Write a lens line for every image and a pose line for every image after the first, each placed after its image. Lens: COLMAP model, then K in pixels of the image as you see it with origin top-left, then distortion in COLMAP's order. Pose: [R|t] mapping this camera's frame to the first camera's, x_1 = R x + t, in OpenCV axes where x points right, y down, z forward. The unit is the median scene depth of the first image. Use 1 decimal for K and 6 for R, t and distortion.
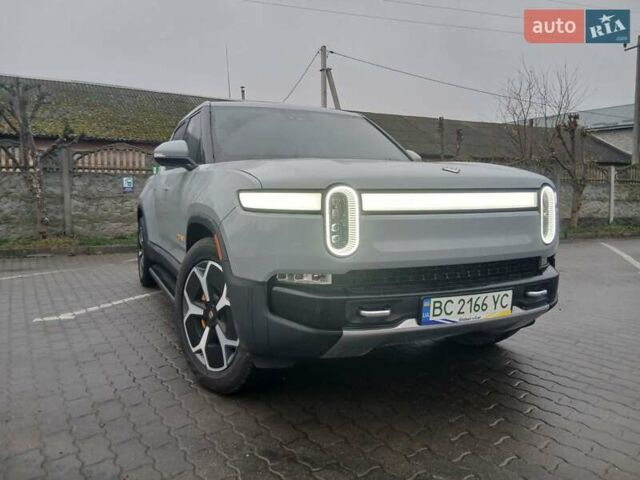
lens RADIAL K [[486.6, 0, 318.9], [0, 486.6, 240.7], [0, 0, 1]] dist [0.070753, -0.117386]
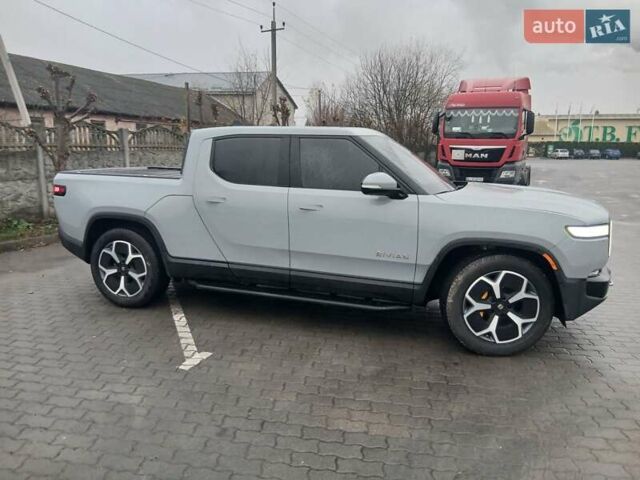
lens RADIAL K [[486.6, 0, 320.9], [0, 486.6, 248.6], [0, 0, 1]] dist [0.070753, -0.117386]
pose [[0.698433, -0.137760, 0.702292, -1.482842], [0.054842, 0.988716, 0.139404, -0.234797], [-0.713571, -0.058849, 0.698107, 0.344852]]
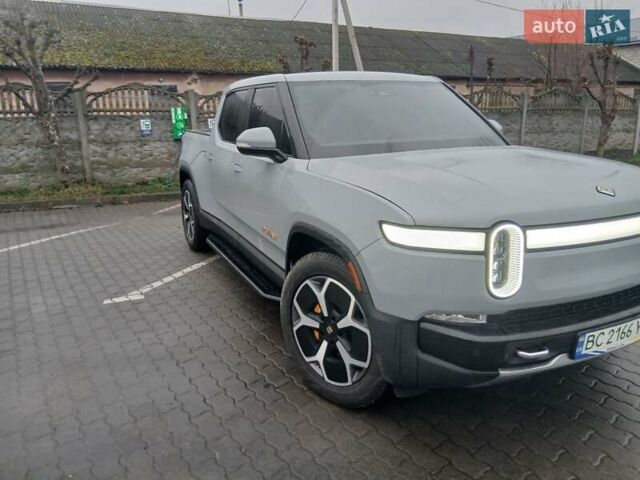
lens RADIAL K [[486.6, 0, 320.3], [0, 486.6, 247.6], [0, 0, 1]] dist [0.070753, -0.117386]
pose [[0.999852, -0.014852, 0.008734, -0.227361], [0.013103, 0.984606, 0.174294, -0.169642], [-0.011188, -0.174154, 0.984655, 0.058739]]
